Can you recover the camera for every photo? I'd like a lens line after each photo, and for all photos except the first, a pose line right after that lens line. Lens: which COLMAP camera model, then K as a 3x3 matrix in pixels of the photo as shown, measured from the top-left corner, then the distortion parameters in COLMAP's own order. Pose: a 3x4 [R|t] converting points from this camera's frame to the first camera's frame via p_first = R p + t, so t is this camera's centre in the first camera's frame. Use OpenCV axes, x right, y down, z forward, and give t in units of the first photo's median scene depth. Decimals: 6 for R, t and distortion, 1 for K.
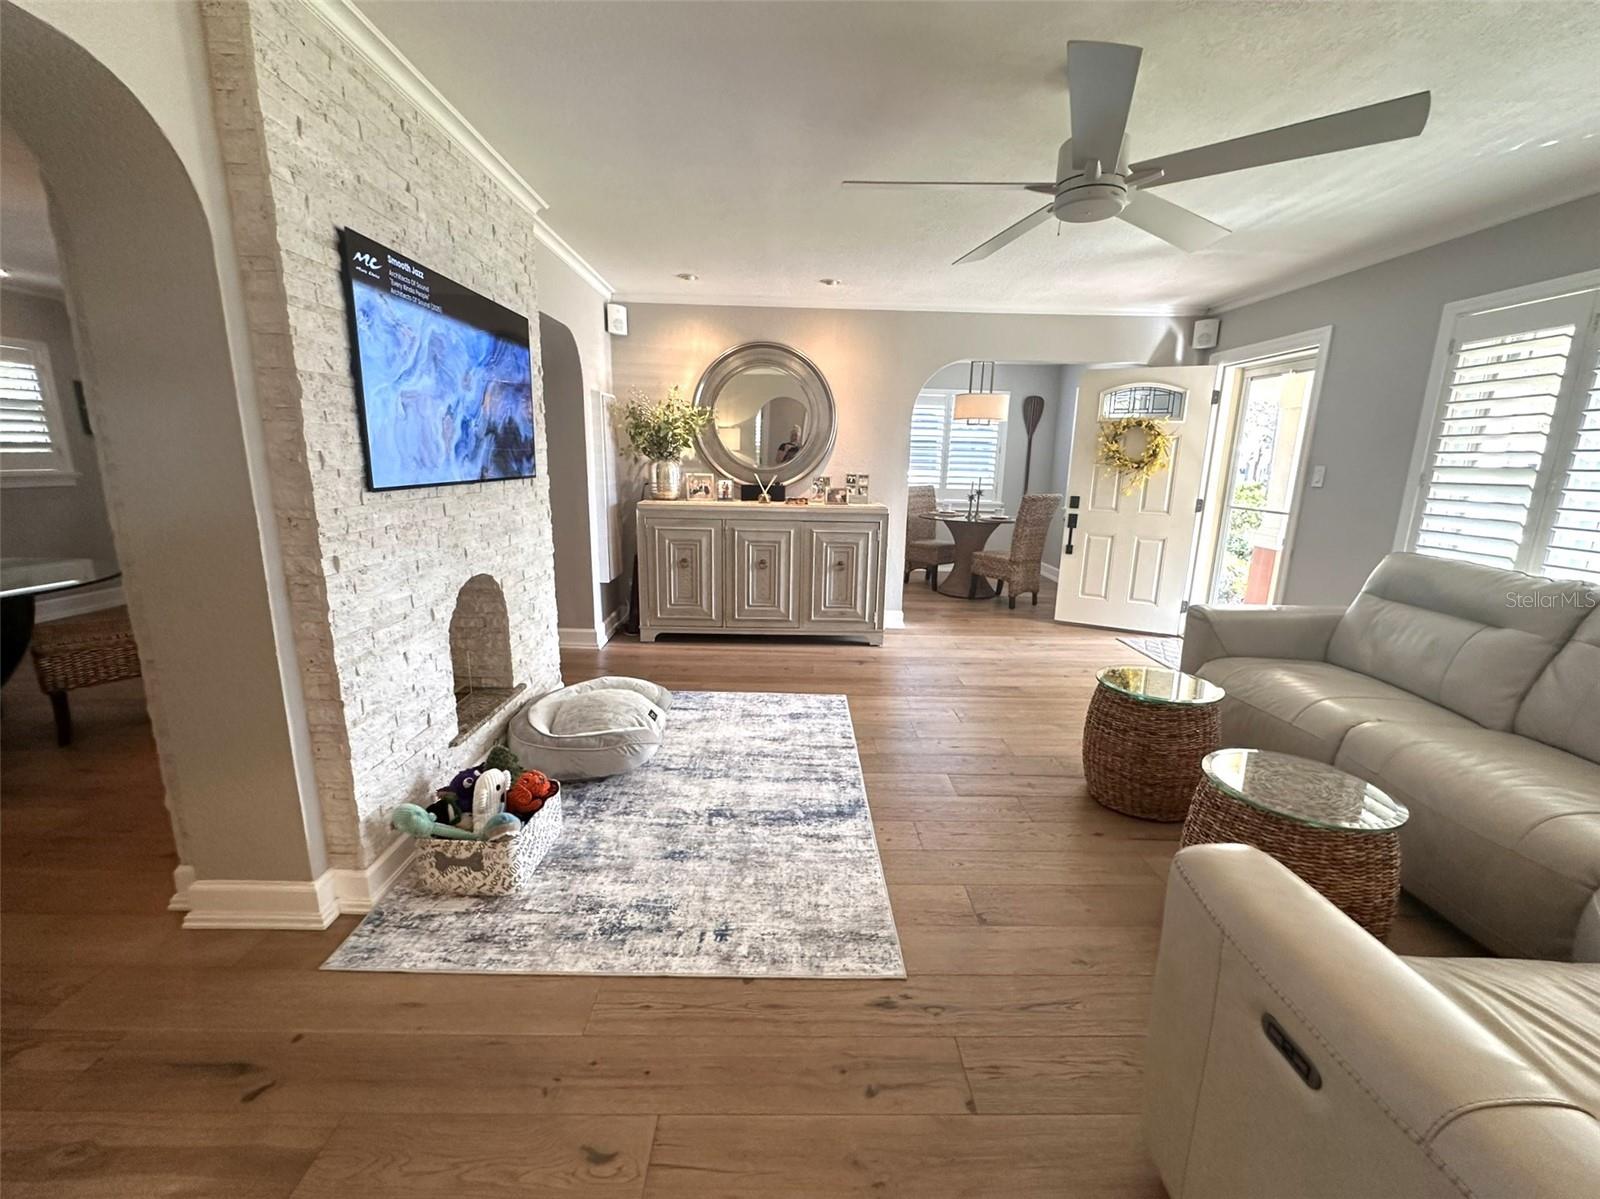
lens RADIAL K [[645.6, 0, 800.2], [0, 645.6, 595.0], [0, 0, 1]] dist [0.001198, 0.000099]
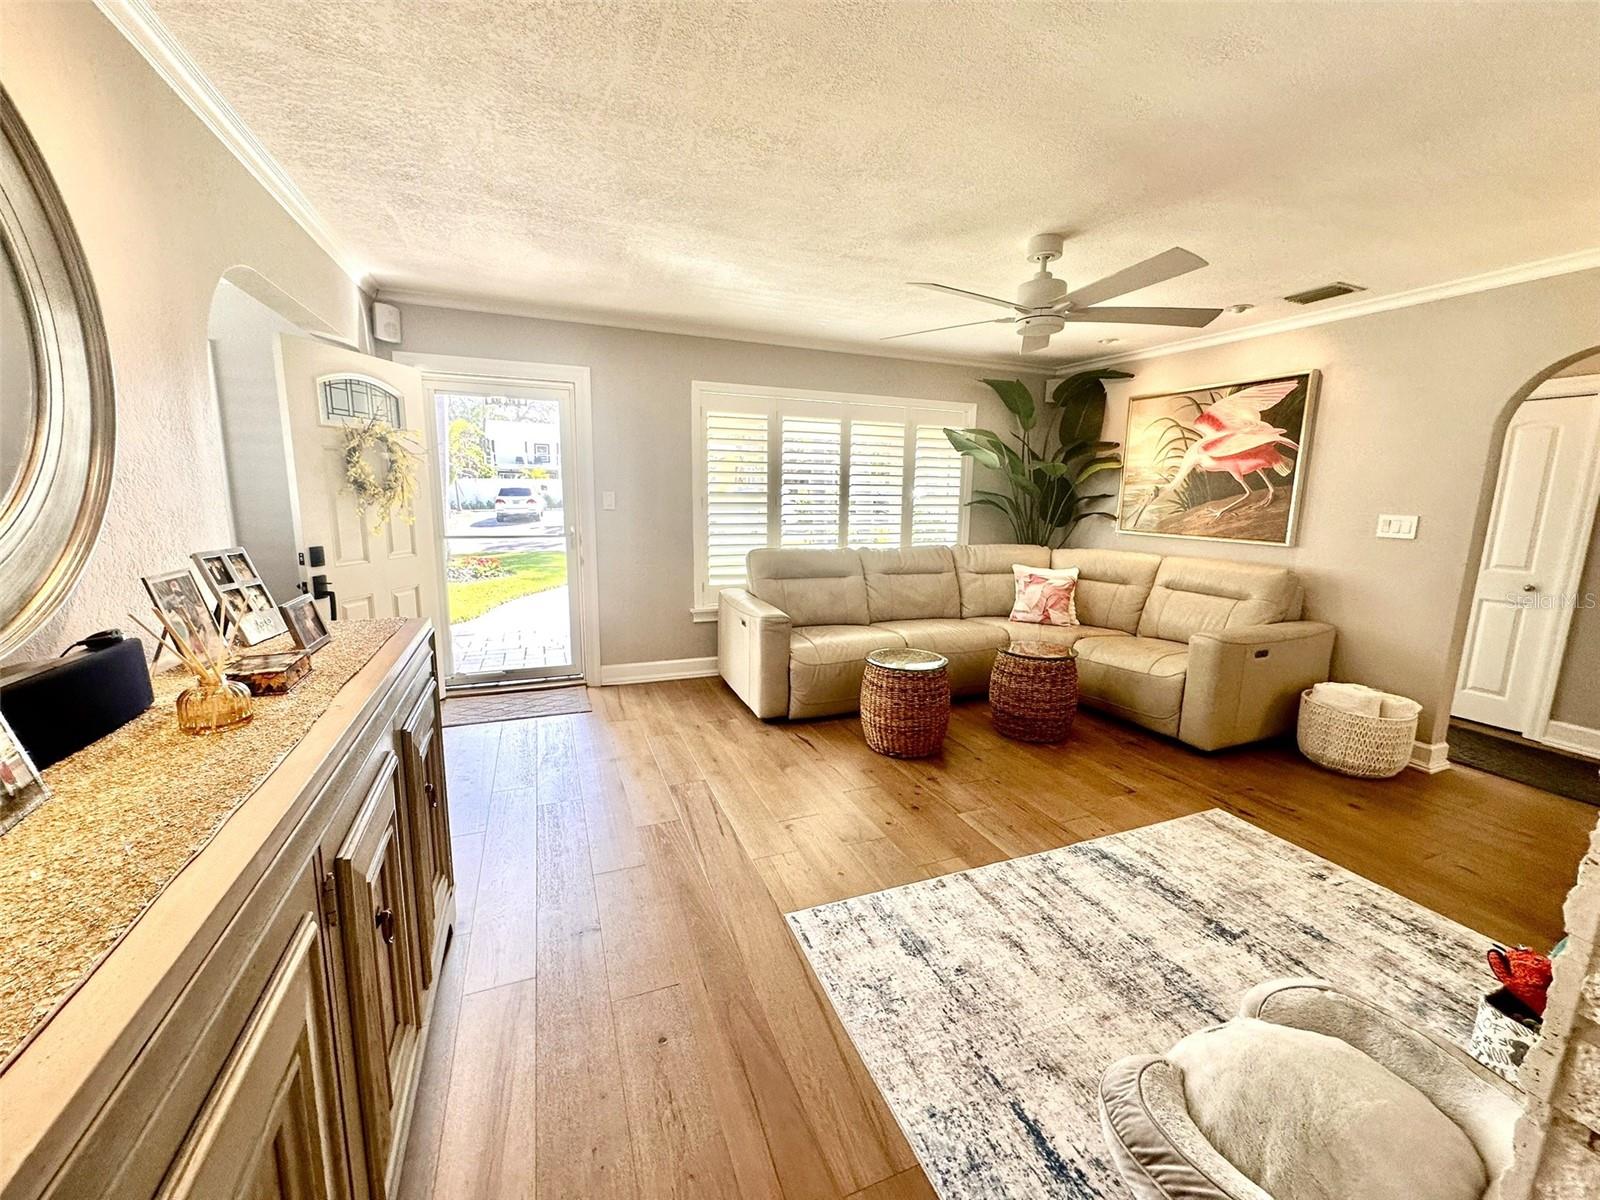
lens RADIAL K [[645.6, 0, 803.2], [0, 645.6, 597.5], [0, 0, 1]] dist [0.001198, 0.000099]
pose [[-0.364915, -0.184258, 0.912626, -0.566686], [0.170140, 0.950518, 0.259939, -0.361951], [-0.915363, 0.250130, -0.315508, 1.521371]]
